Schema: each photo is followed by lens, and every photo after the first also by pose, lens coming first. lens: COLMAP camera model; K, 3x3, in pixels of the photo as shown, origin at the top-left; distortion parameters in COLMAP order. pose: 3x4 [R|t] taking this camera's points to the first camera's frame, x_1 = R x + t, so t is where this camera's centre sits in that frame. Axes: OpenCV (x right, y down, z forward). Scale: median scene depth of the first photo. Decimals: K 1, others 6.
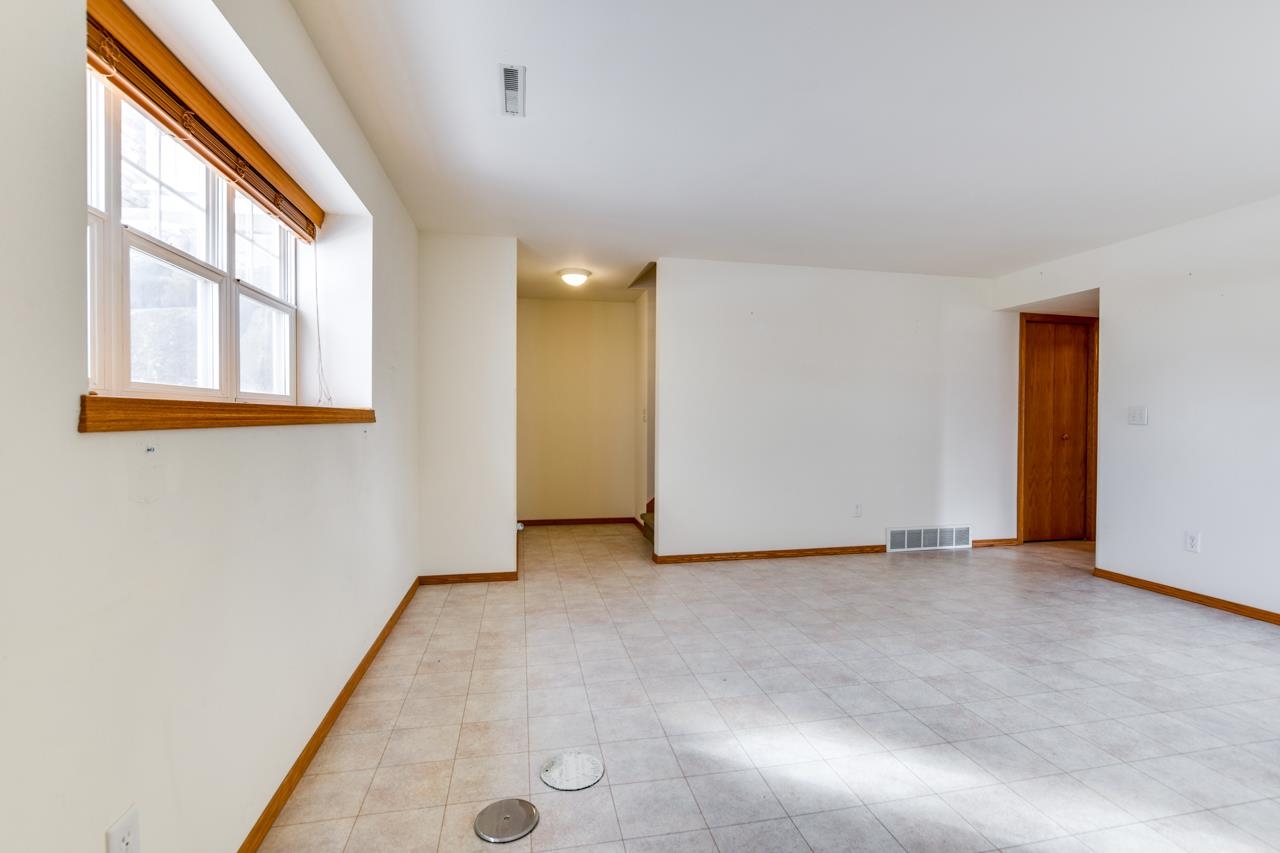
lens RADIAL K [[568.0, 0, 640.0], [0, 568.0, 426.5], [0, 0, 1]] dist [-0.022403, 0.000153]
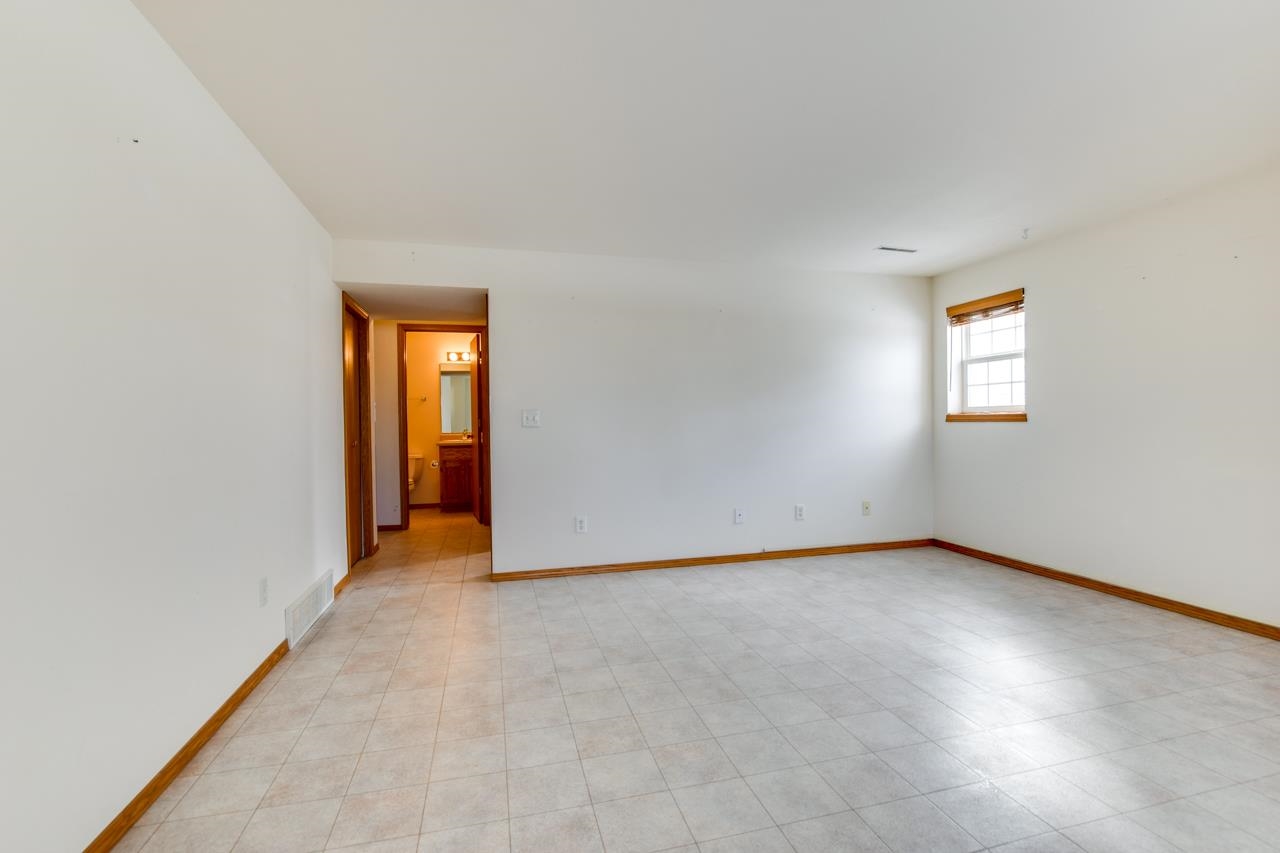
lens RADIAL K [[586.7, 0, 640.0], [0, 586.7, 426.5], [0, 0, 1]] dist [-0.037739, 0.000054]
pose [[-0.058540, -0.009873, 0.998236, -0.365462], [0.021886, 0.999698, 0.011171, -0.018370], [-0.998045, 0.022501, -0.058307, 1.315879]]
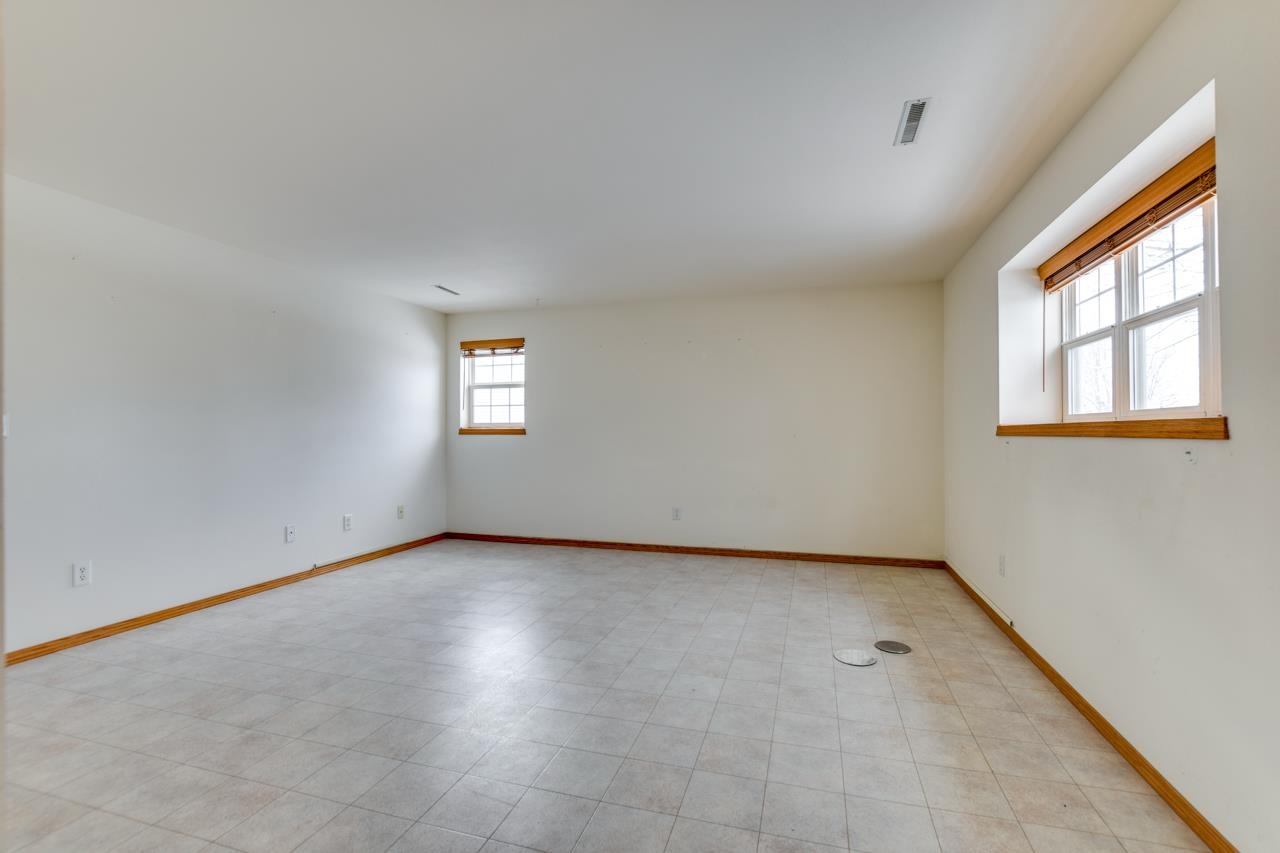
lens RADIAL K [[568.0, 0, 640.0], [0, 568.0, 426.5], [0, 0, 1]] dist [-0.022403, 0.000153]
pose [[-0.878901, 0.002591, 0.476997, -0.242639], [0.004530, 0.999985, 0.002915, -0.025873], [-0.476982, 0.004723, -0.878900, 1.873839]]
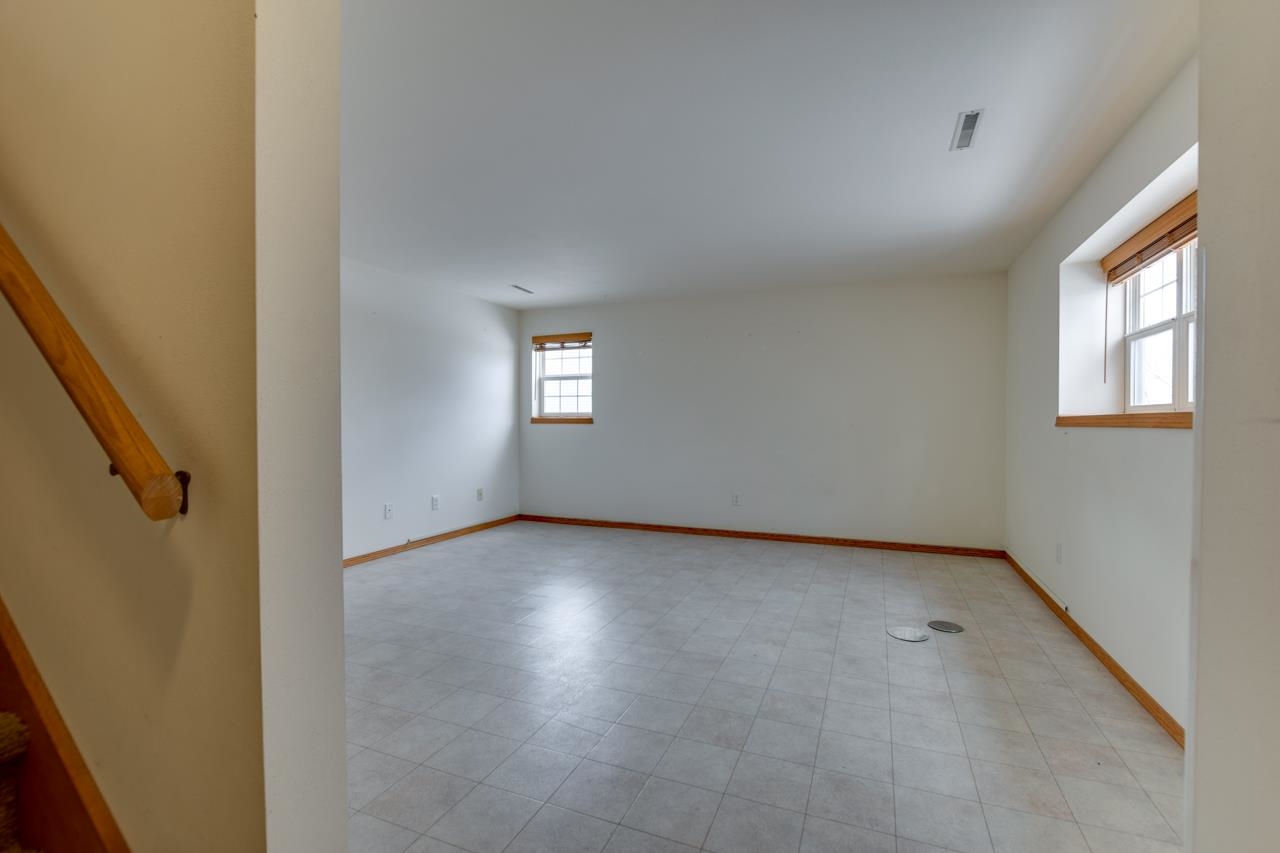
lens RADIAL K [[568.0, 0, 640.0], [0, 568.0, 426.5], [0, 0, 1]] dist [-0.022403, 0.000153]
pose [[-0.827869, -0.009716, 0.560837, -0.277613], [0.002550, 0.999774, 0.021085, -0.027189], [-0.560915, 0.018886, -0.827658, 1.983188]]
